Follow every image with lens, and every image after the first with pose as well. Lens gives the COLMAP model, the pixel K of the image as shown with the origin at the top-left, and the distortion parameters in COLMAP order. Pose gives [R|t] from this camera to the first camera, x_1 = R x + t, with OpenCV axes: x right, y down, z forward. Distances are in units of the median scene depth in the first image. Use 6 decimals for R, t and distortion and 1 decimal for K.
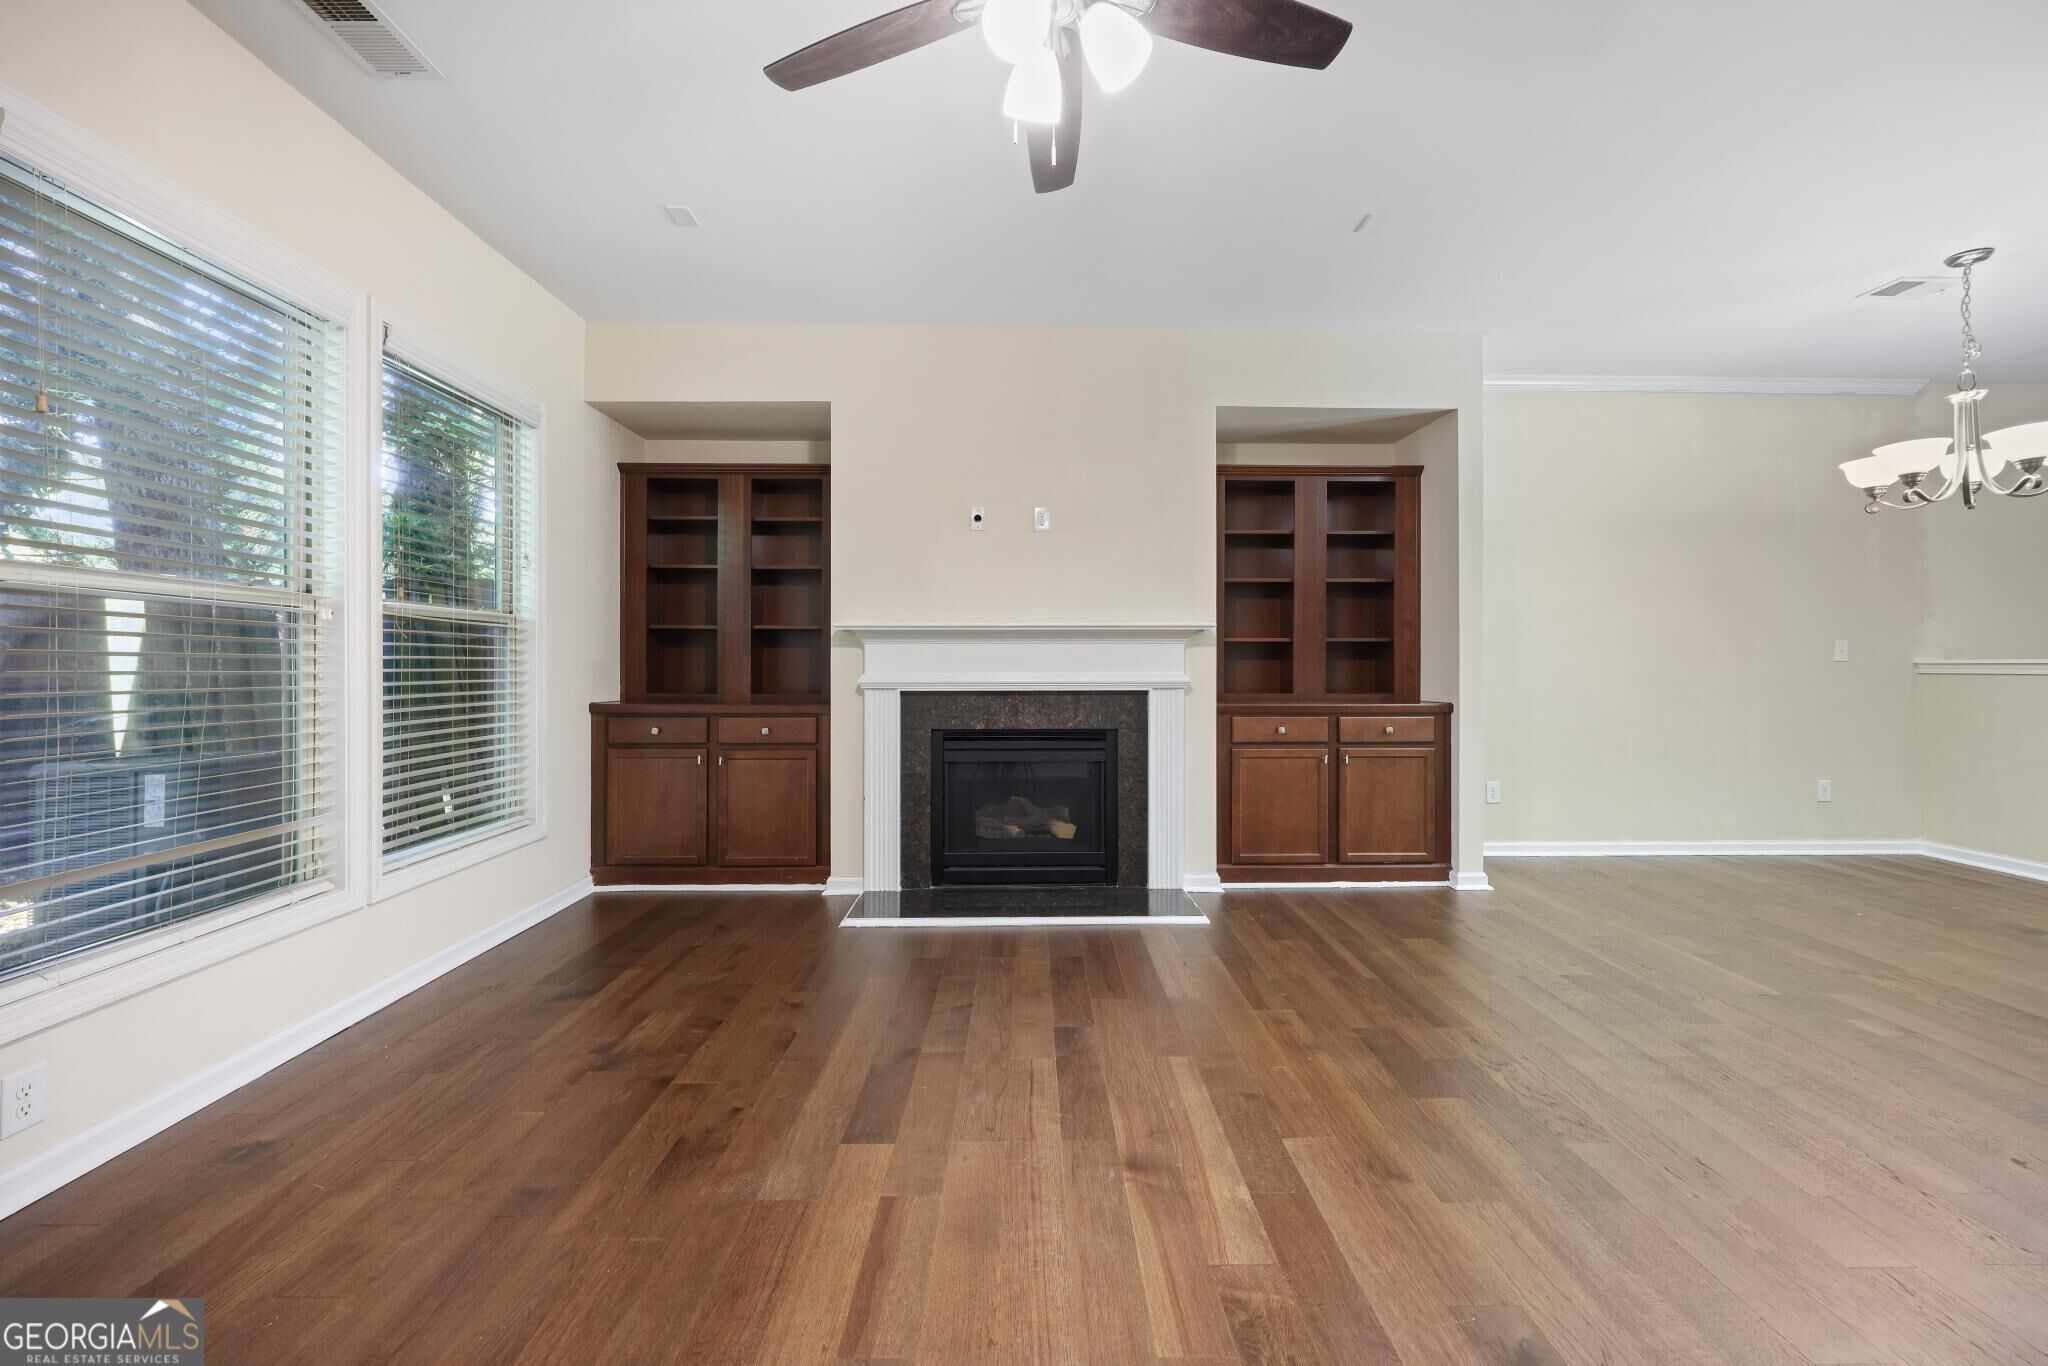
lens RADIAL K [[816.9, 0, 1026.7], [0, 816.9, 667.5], [0, 0, 1]] dist [-0.006529, -0.000803]
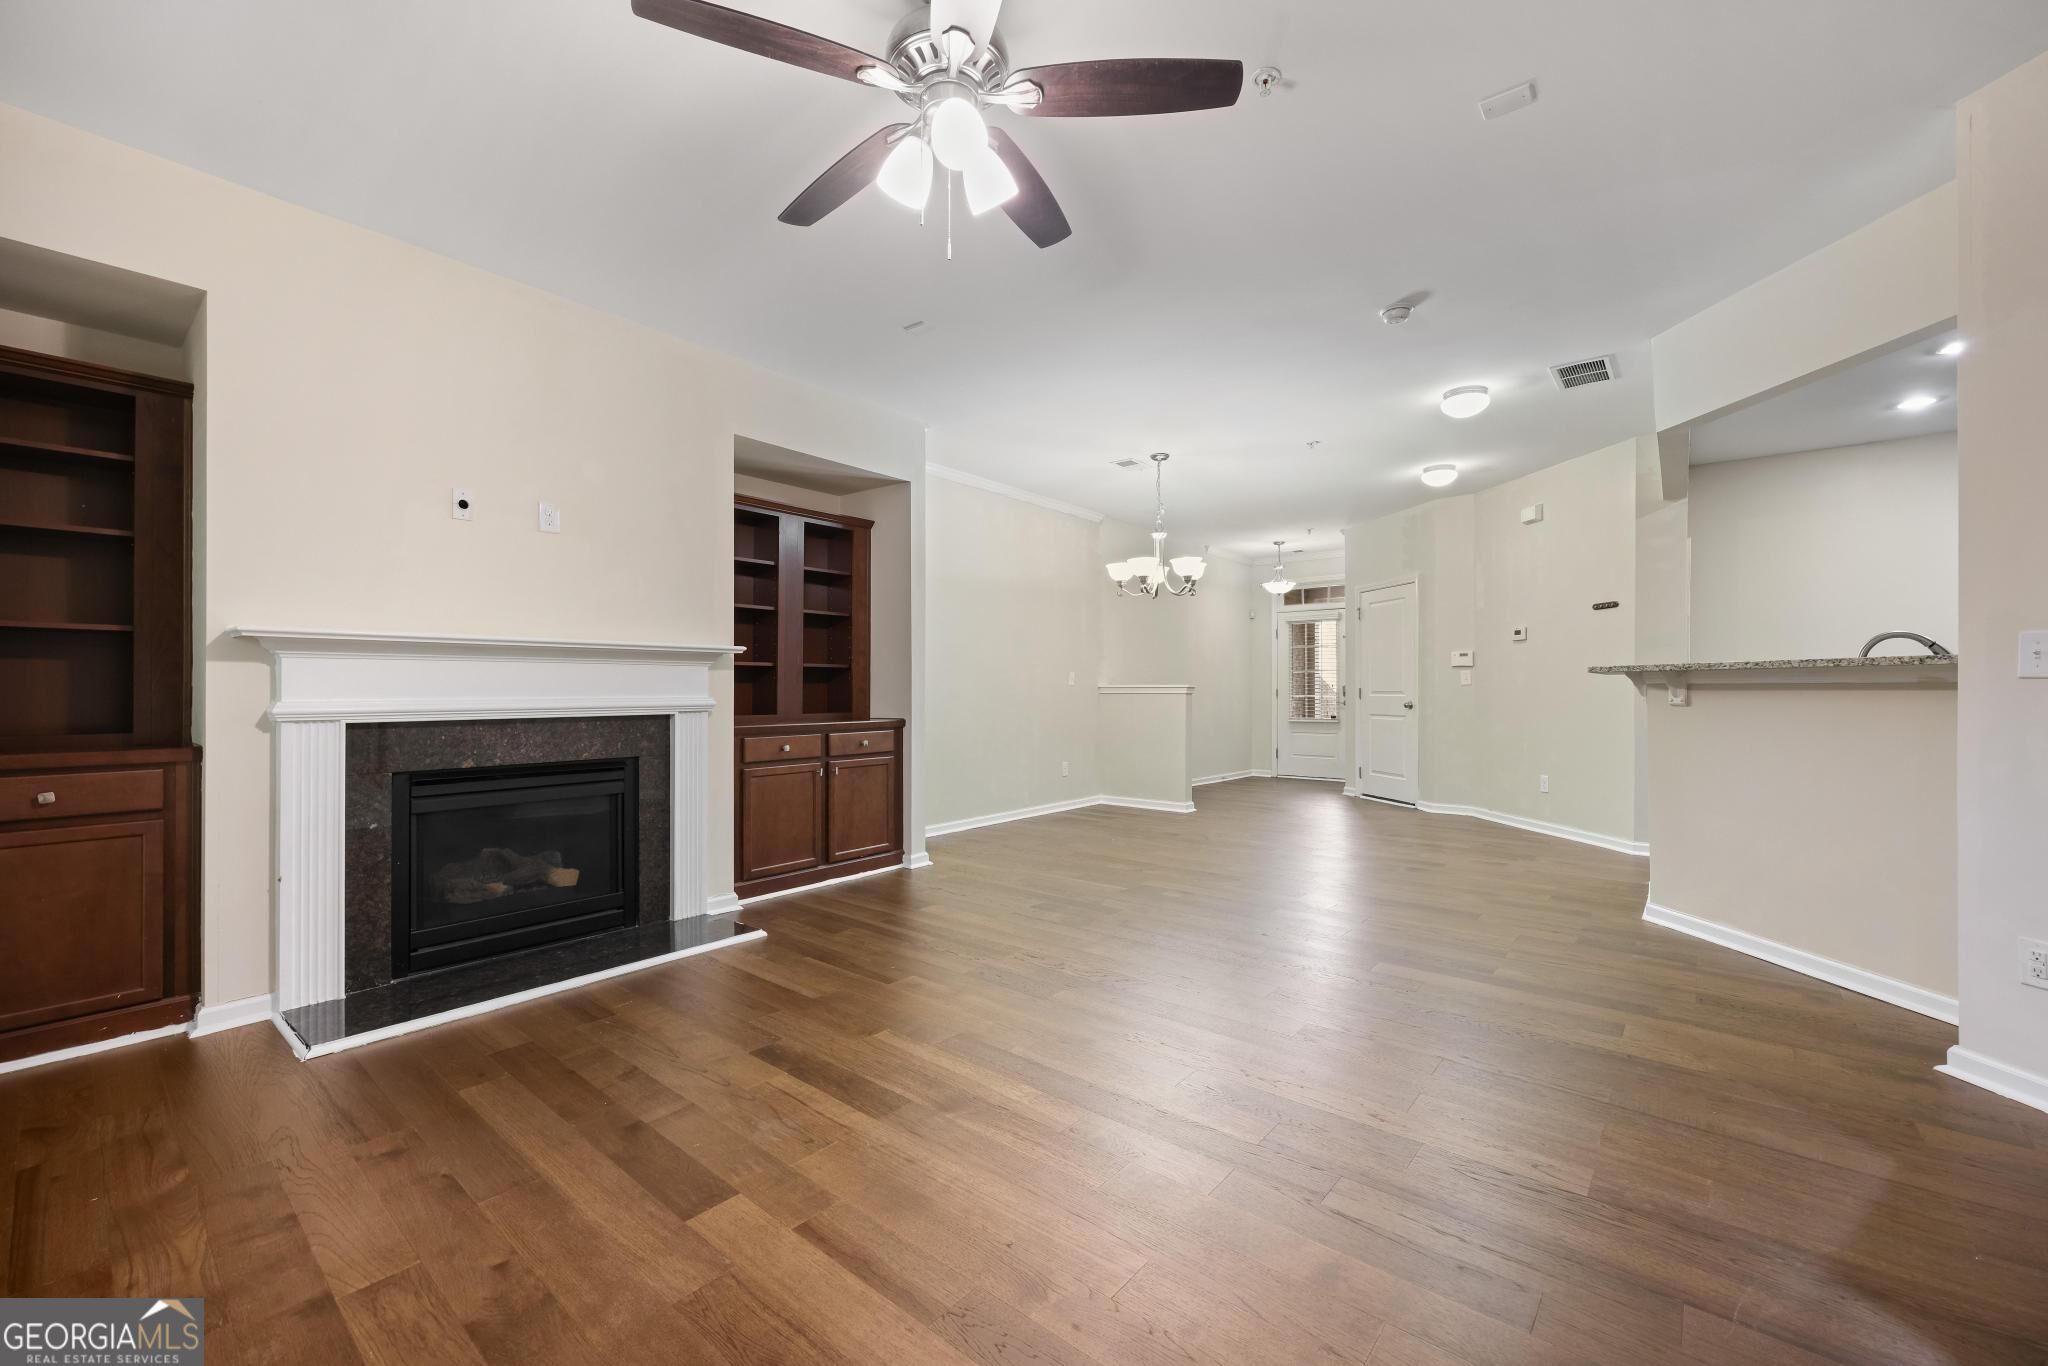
lens RADIAL K [[816.9, 0, 1032.6], [0, 816.9, 683.7], [0, 0, 1]] dist [-0.006529, -0.000803]
pose [[0.639840, 0.003999, 0.768498, -0.315010], [0.003061, 0.999965, -0.007752, 0.000958], [-0.768502, 0.007312, 0.639806, 0.061547]]
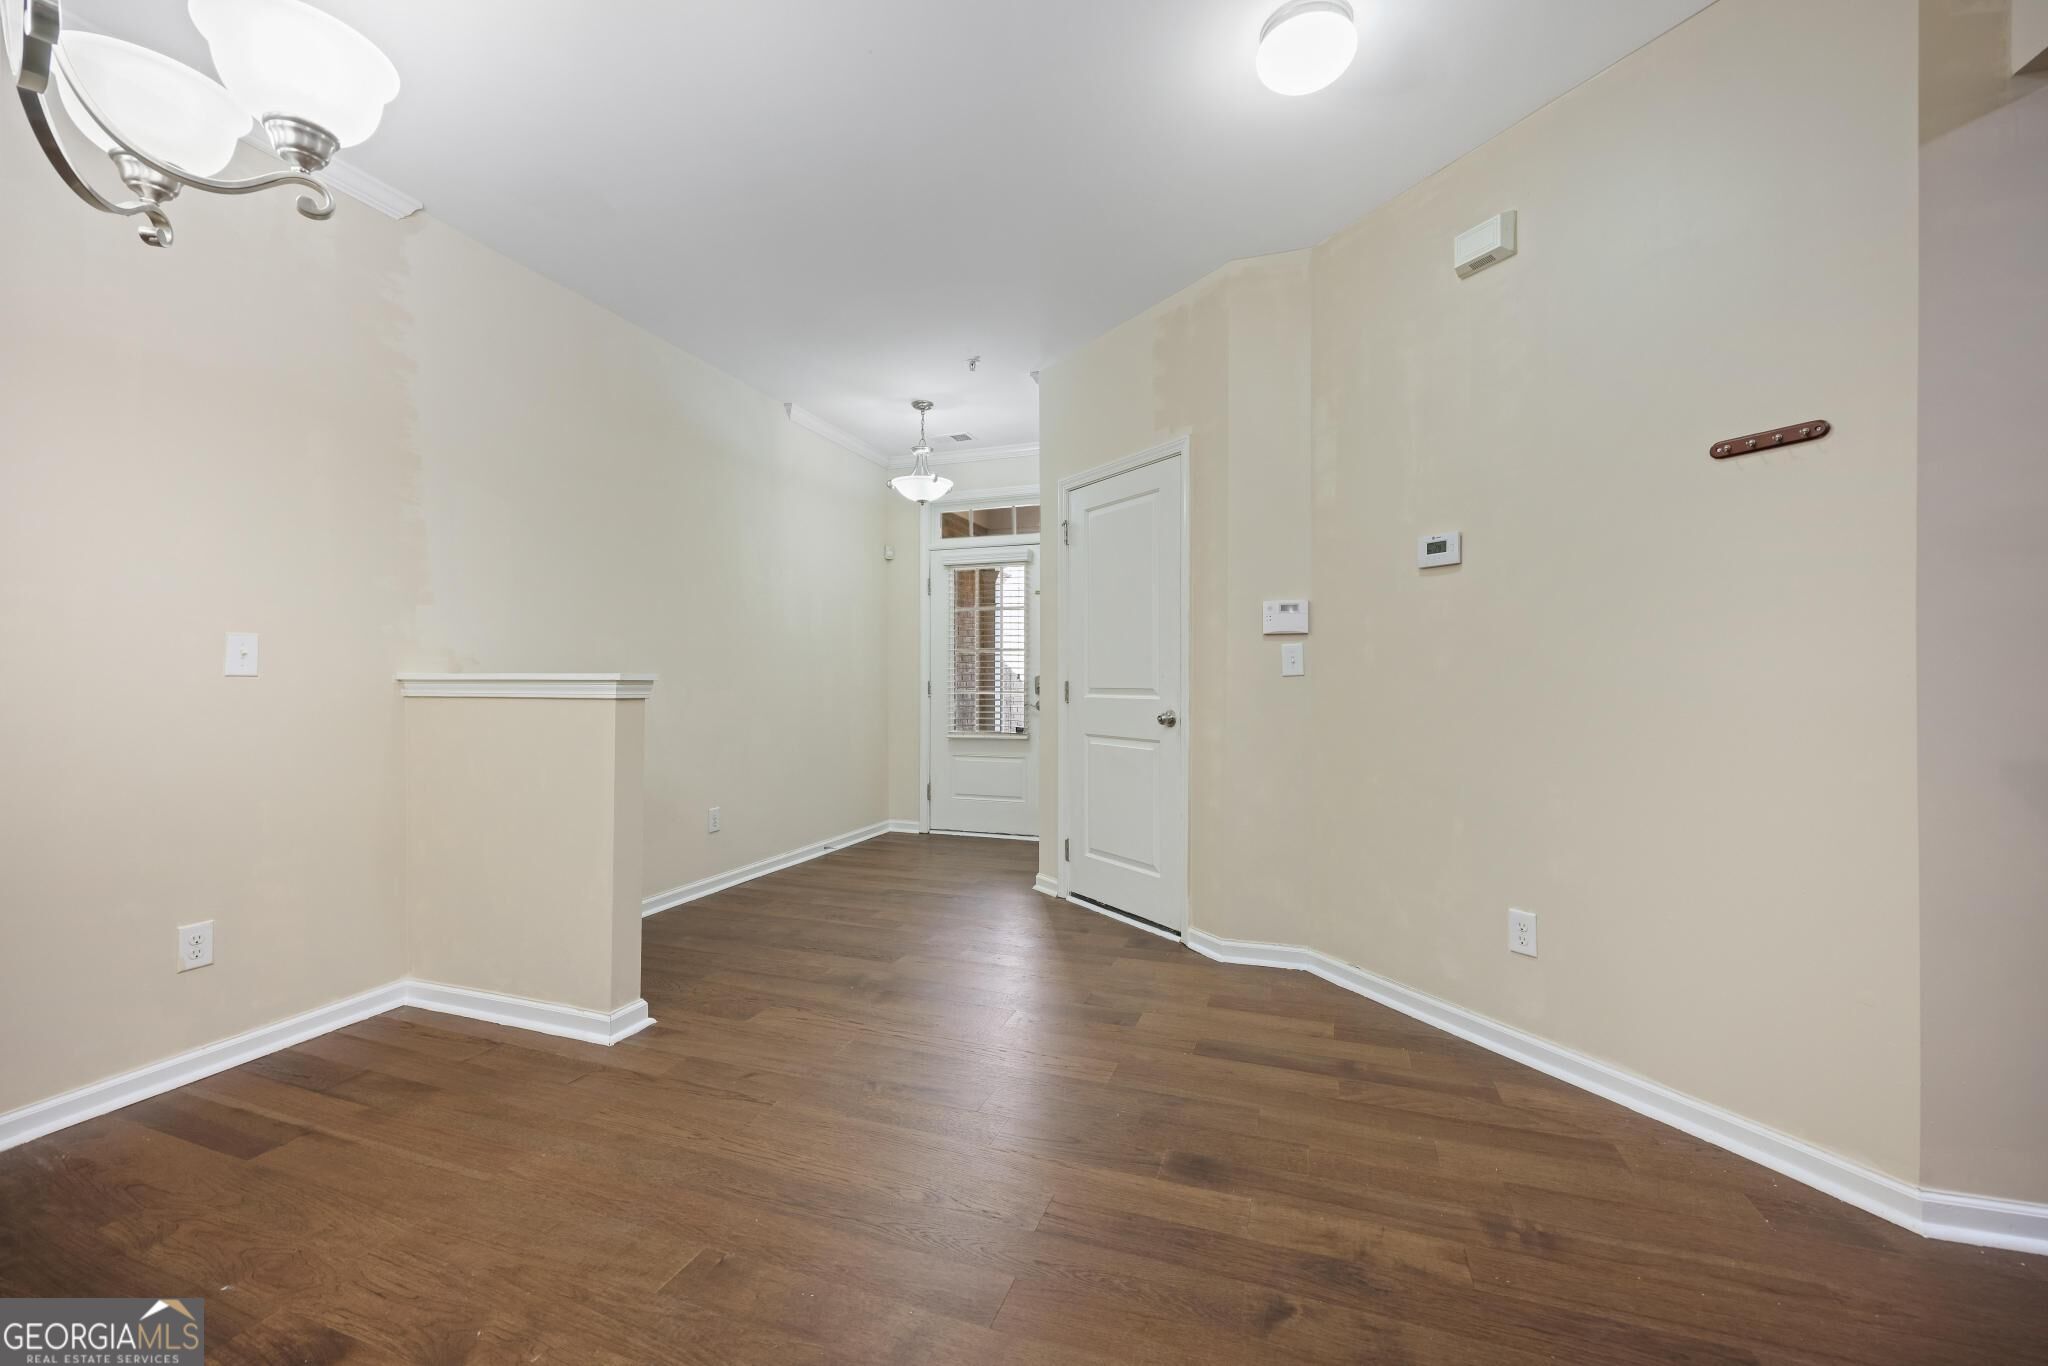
lens RADIAL K [[816.9, 0, 1024.5], [0, 816.9, 677.4], [0, 0, 1]] dist [-0.006529, -0.000803]
pose [[0.339355, -0.000660, 0.940658, 0.872457], [0.003579, 0.999993, -0.000589, -0.005788], [-0.940652, 0.003567, 0.339355, 0.467525]]
